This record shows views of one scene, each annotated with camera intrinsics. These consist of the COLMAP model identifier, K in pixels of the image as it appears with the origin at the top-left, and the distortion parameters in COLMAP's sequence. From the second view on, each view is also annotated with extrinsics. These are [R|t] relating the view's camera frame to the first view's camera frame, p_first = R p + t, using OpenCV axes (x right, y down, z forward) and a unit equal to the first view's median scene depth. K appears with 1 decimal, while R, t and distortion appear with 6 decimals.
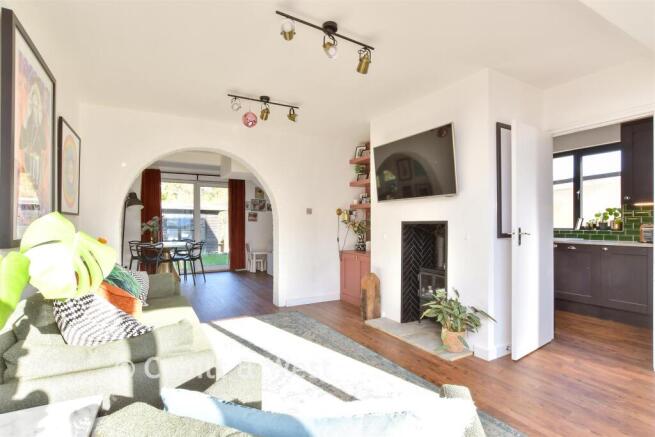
lens RADIAL K [[328.6, 0, 327.6], [0, 328.6, 223.1], [0, 0, 1]] dist [0.000872, -0.000303]
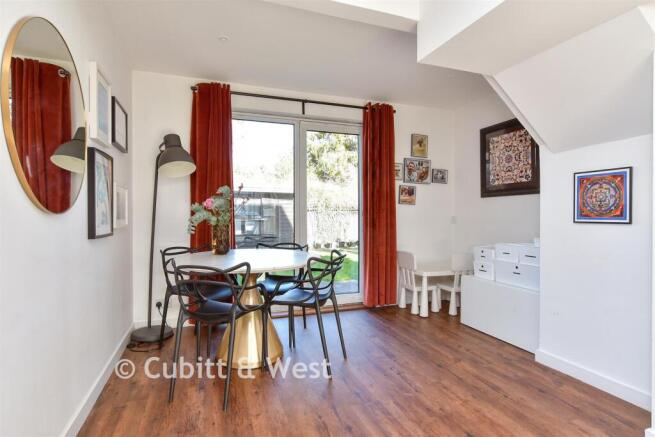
lens RADIAL K [[340.1, 0, 327.6], [0, 340.1, 214.8], [0, 0, 1]] dist [0.002825, 0.000259]
pose [[0.989267, 0.000958, -0.146116, -0.306165], [-0.000754, 0.999999, 0.001452, 0.011278], [0.146118, -0.001326, 0.989266, 0.552197]]
